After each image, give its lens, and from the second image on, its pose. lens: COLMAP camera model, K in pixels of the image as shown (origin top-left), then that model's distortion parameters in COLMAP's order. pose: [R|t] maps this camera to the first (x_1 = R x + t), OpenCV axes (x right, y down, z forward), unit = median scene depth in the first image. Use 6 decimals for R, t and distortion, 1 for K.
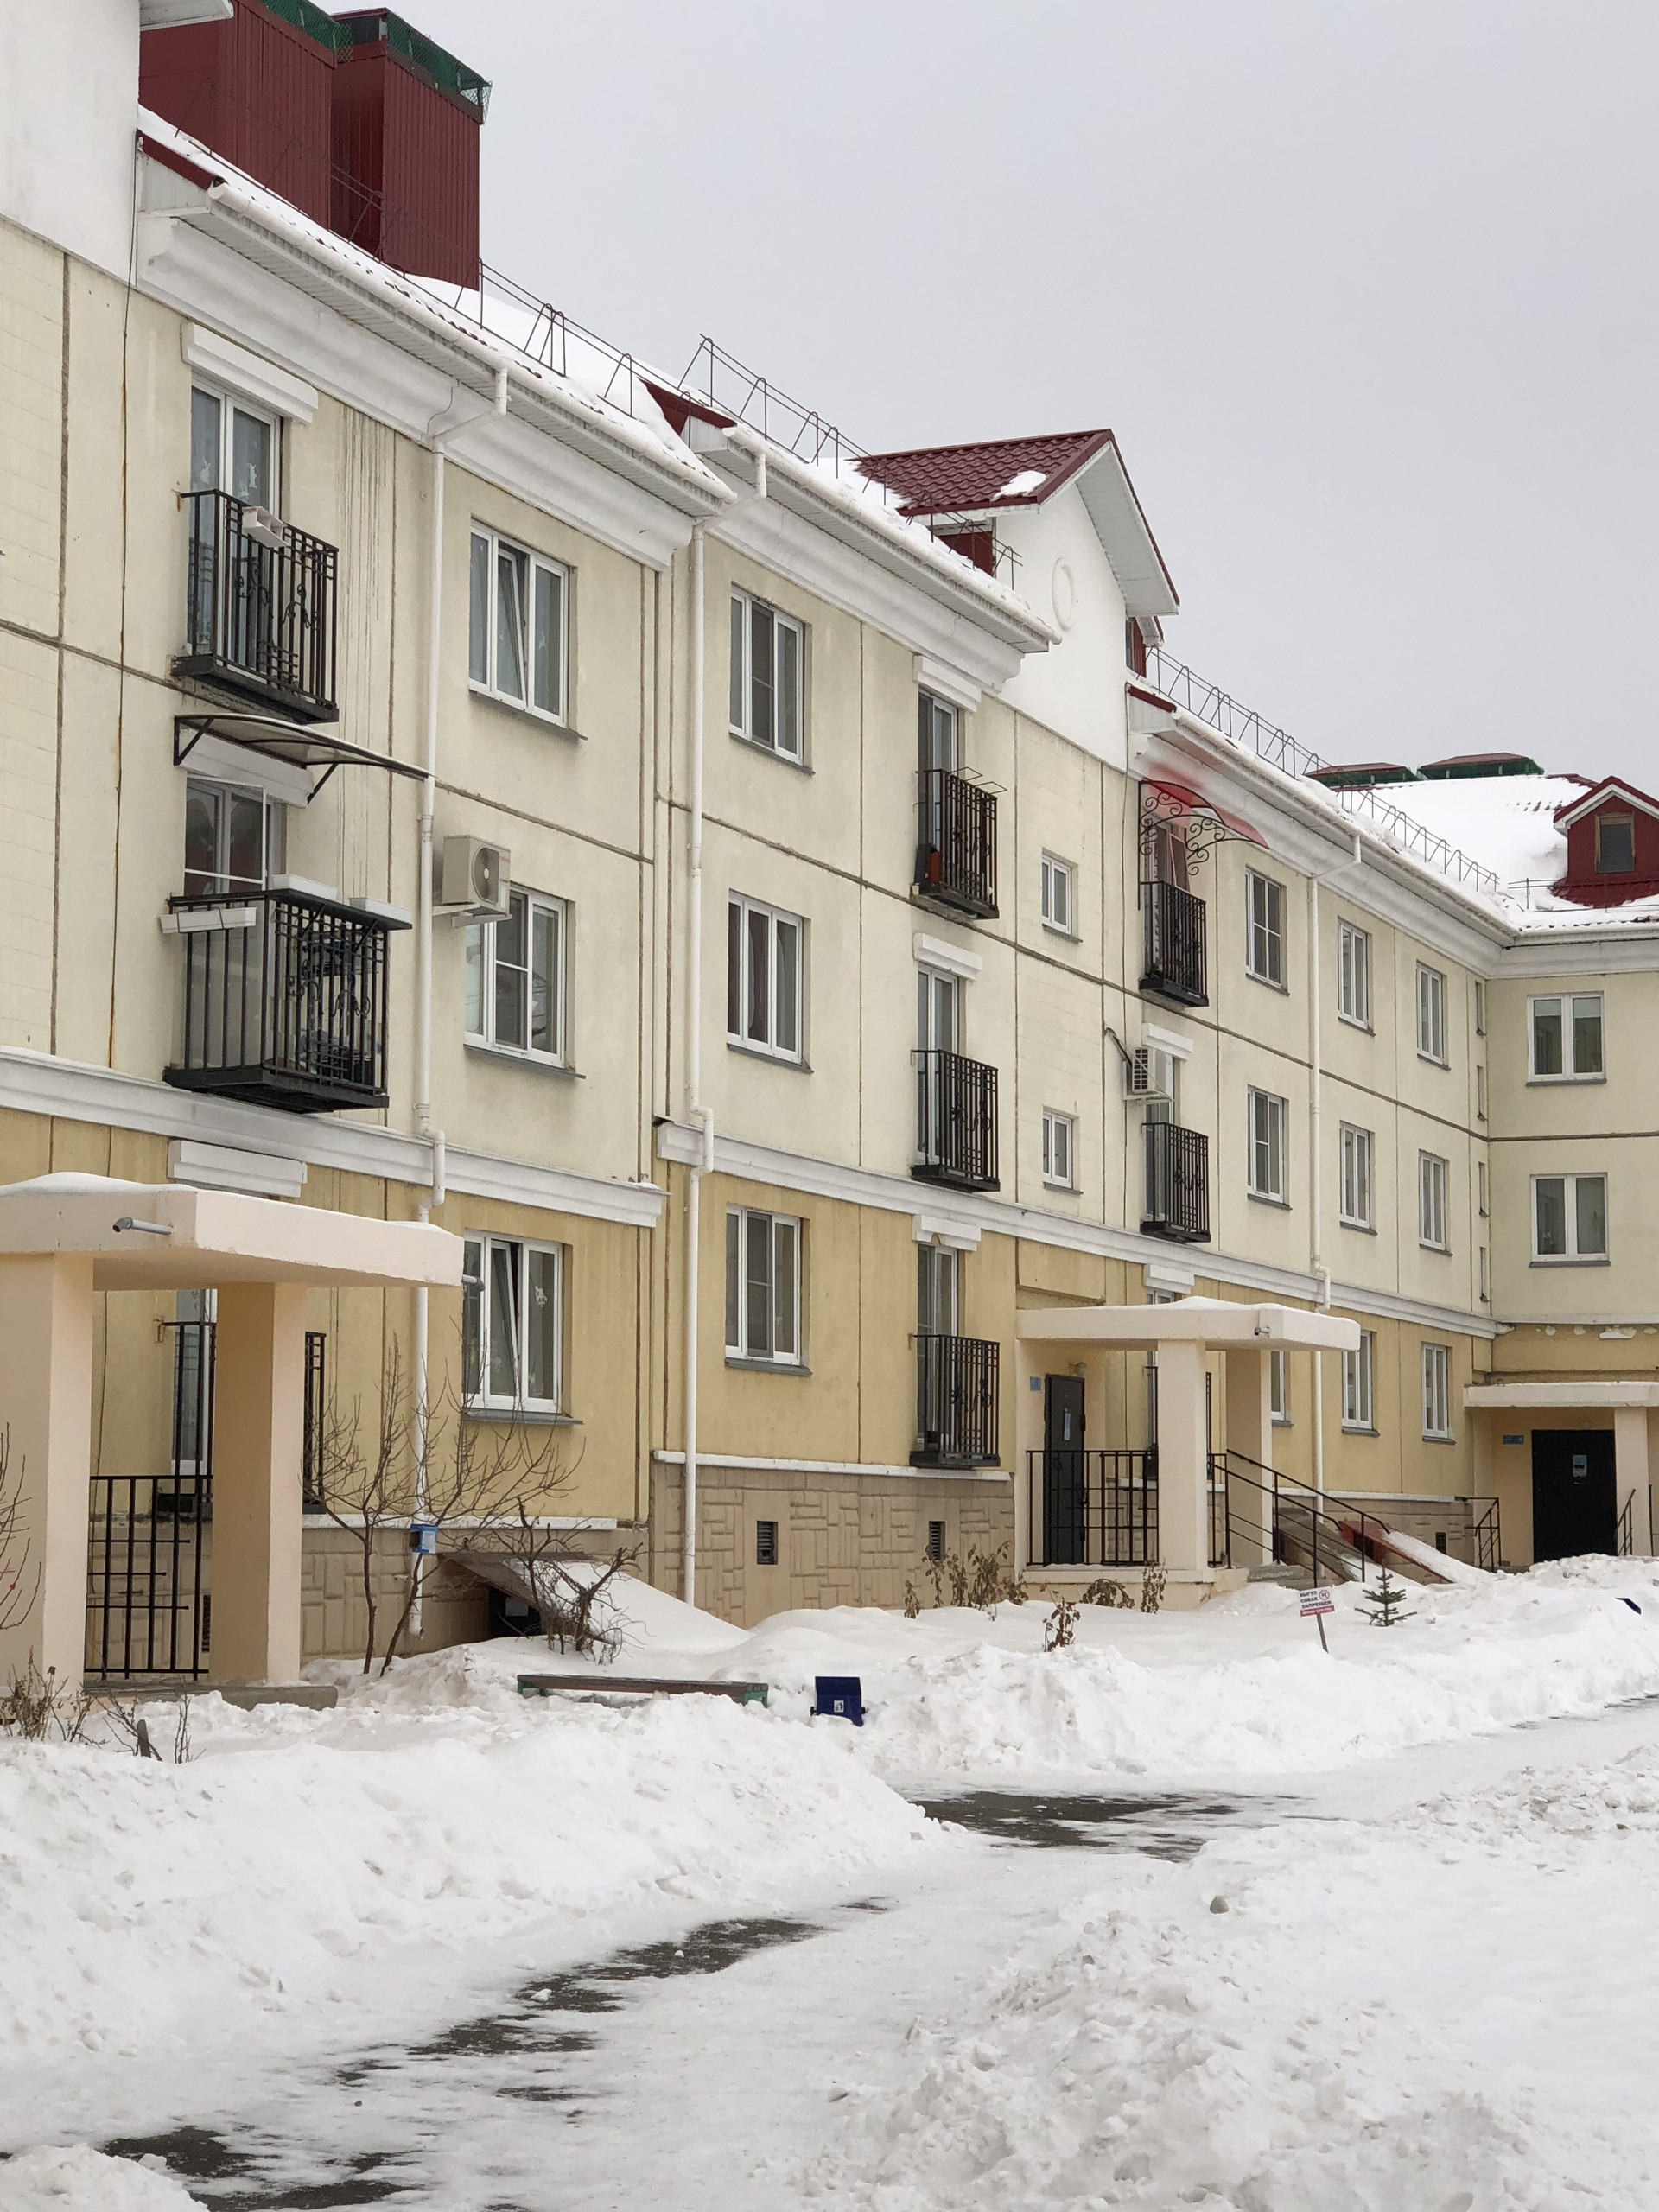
lens RADIAL K [[4093.0, 0, 830.1], [0, 4093.0, 1103.3], [0, 0, 1]] dist [0.101750, 0.000000]
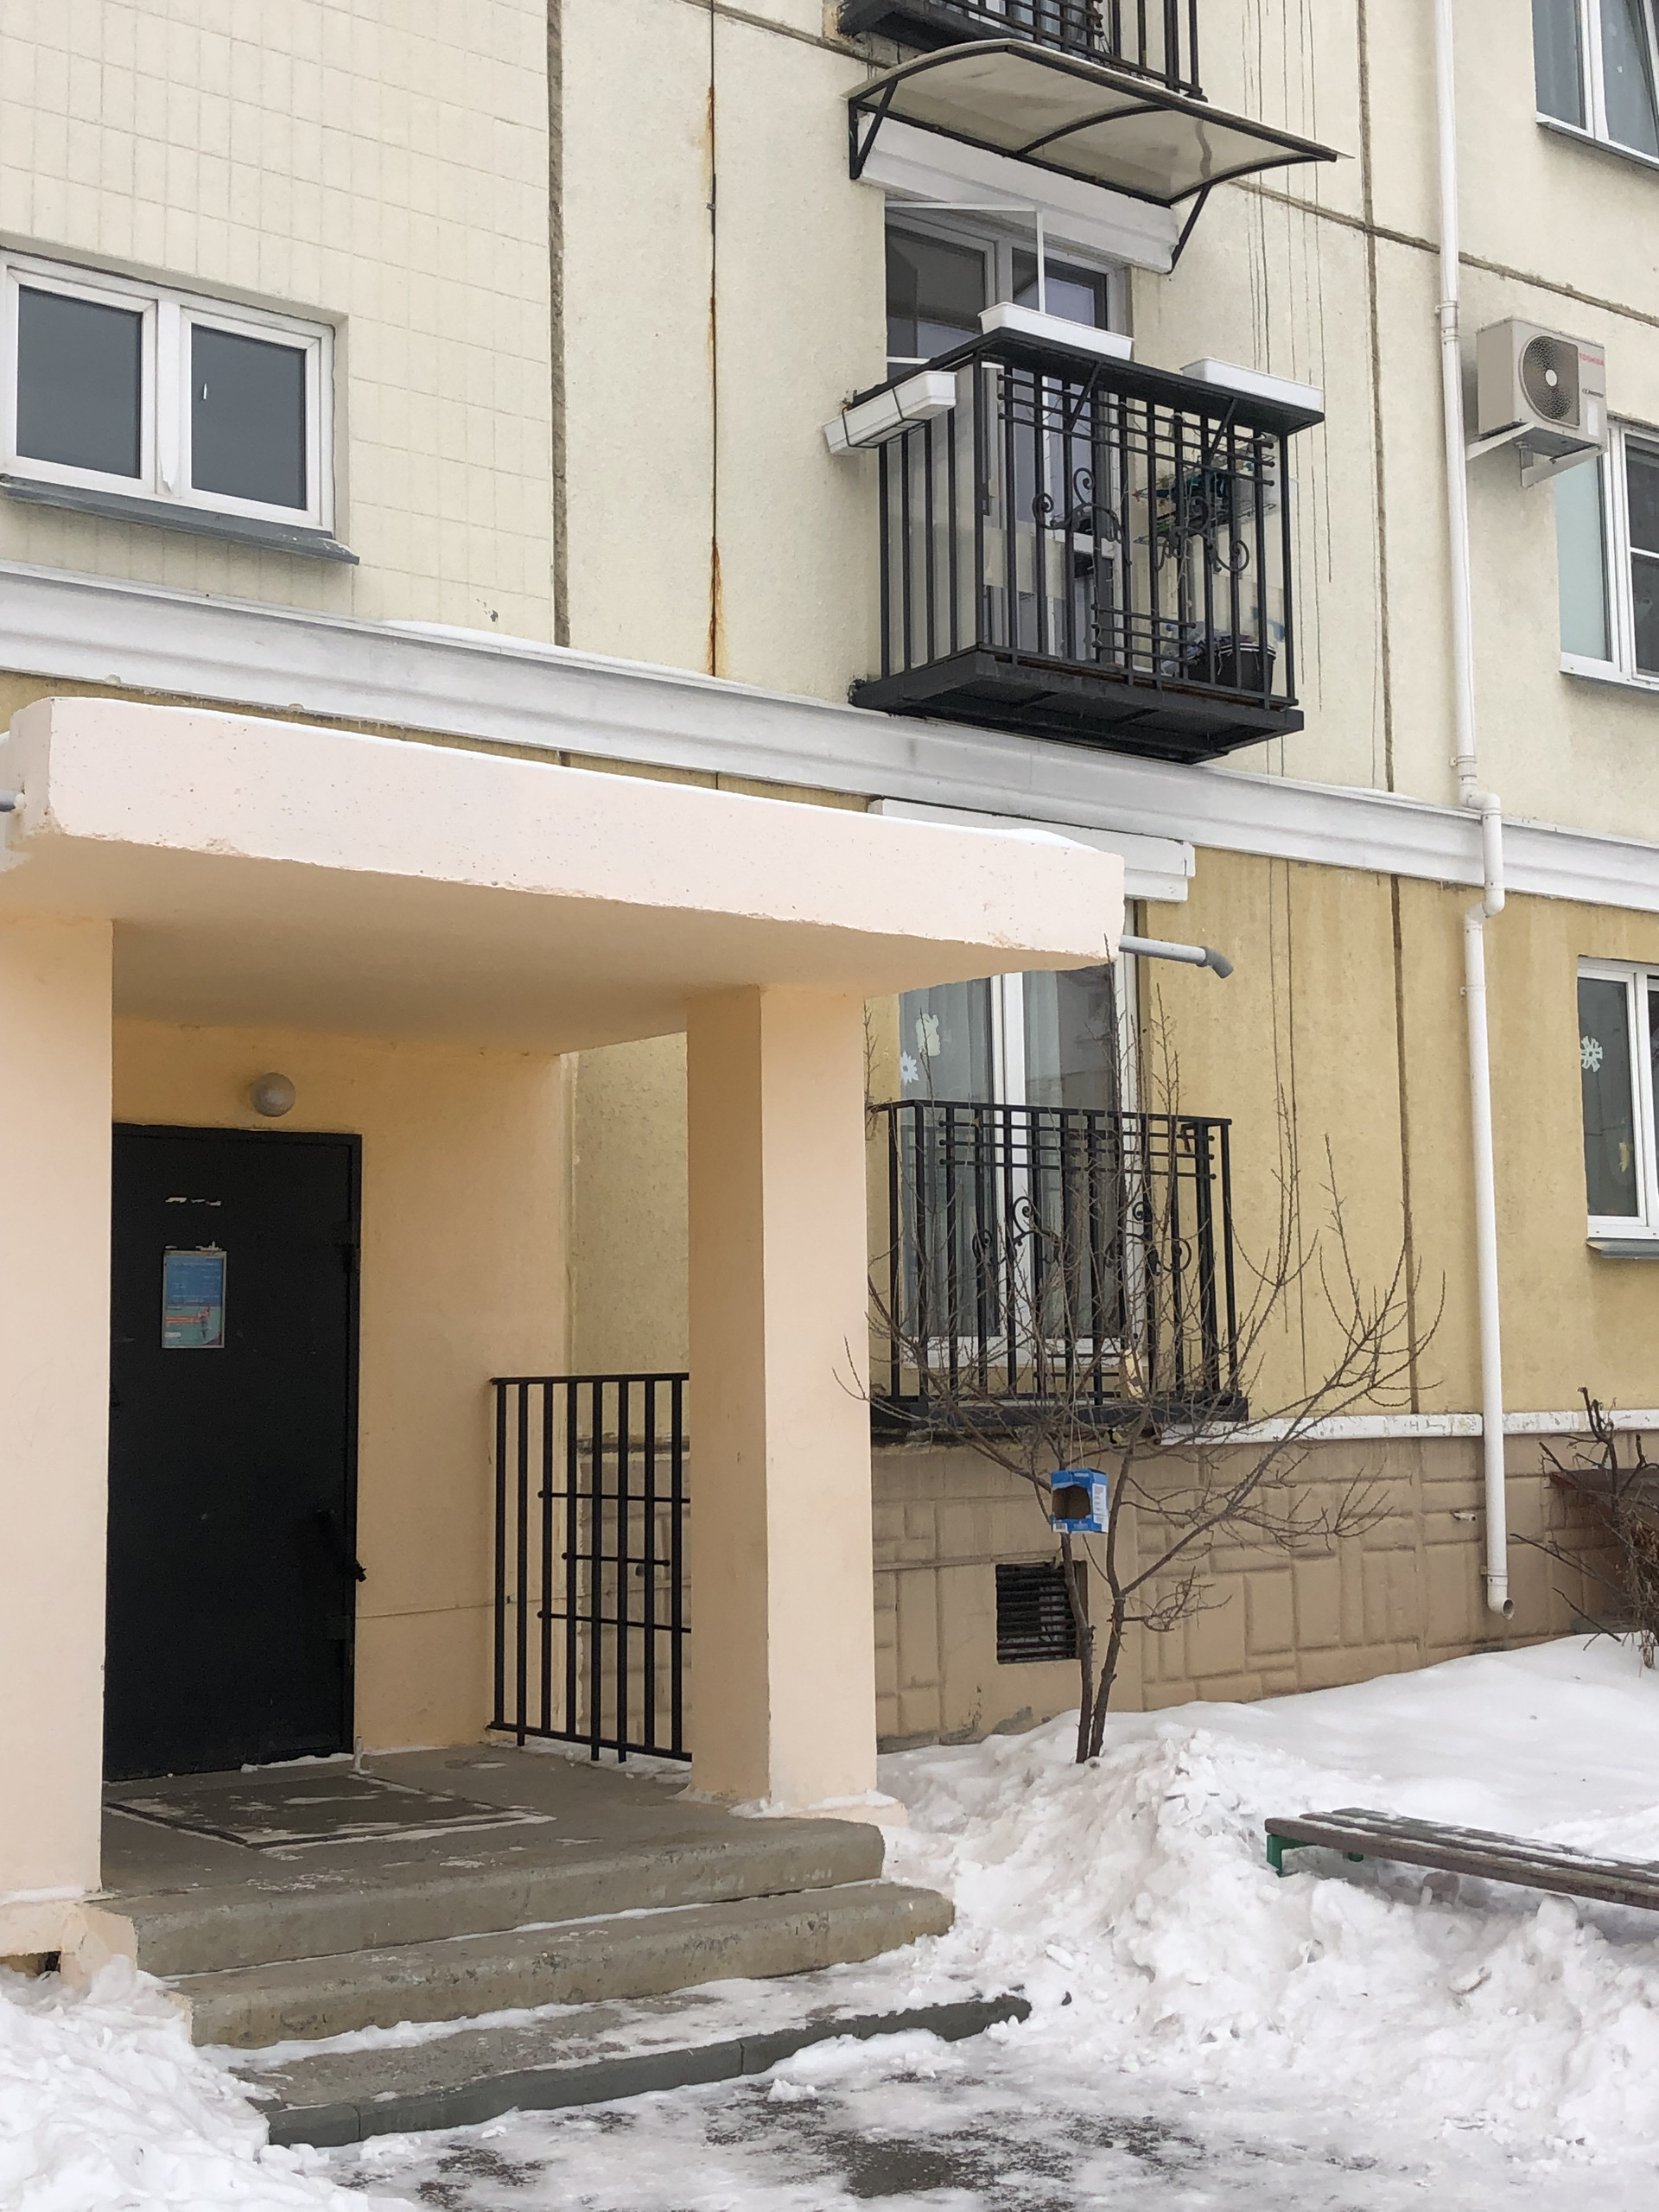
lens RADIAL K [[2825.8, 0, 829.8], [0, 2825.8, 1104.8], [0, 0, 1]] dist [0.025502, 0.000000]
pose [[0.855017, -0.067908, -0.514134, 0.035393], [0.073562, 0.997247, -0.009384, 0.048686], [0.513356, -0.029798, 0.857658, 0.561291]]
